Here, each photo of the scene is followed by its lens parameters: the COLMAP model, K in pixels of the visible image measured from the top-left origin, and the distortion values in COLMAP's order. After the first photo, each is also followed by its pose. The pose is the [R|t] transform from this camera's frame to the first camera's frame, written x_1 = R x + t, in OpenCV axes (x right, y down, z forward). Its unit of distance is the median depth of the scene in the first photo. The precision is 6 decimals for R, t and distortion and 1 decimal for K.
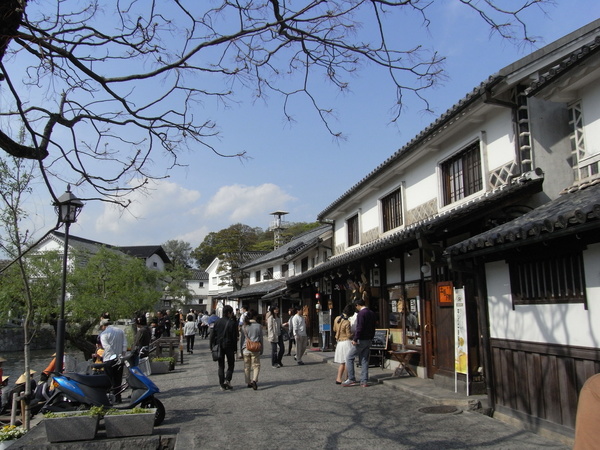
lens RADIAL K [[507.7, 0, 300.0], [0, 507.7, 225.0], [0, 0, 1]] dist [-0.053317, -0.139884]
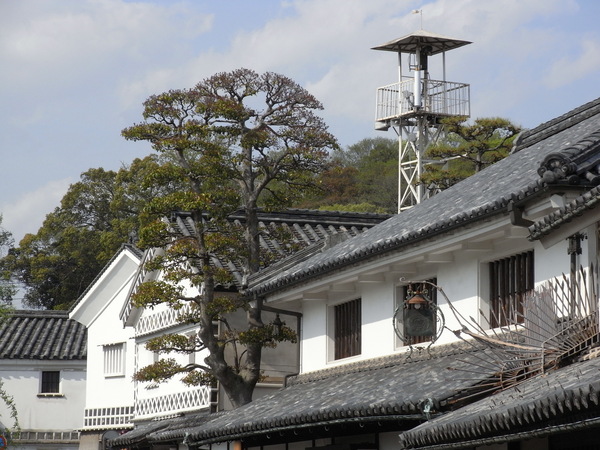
lens RADIAL K [[1847.7, 0, 300.0], [0, 1847.7, 225.0], [0, 0, 1]] dist [0.082659, 0.412811]
pose [[0.998331, 0.007046, -0.057324, -0.056457], [-0.006004, 0.999814, 0.018327, 0.045620], [0.057442, -0.017952, 0.998187, 0.283743]]
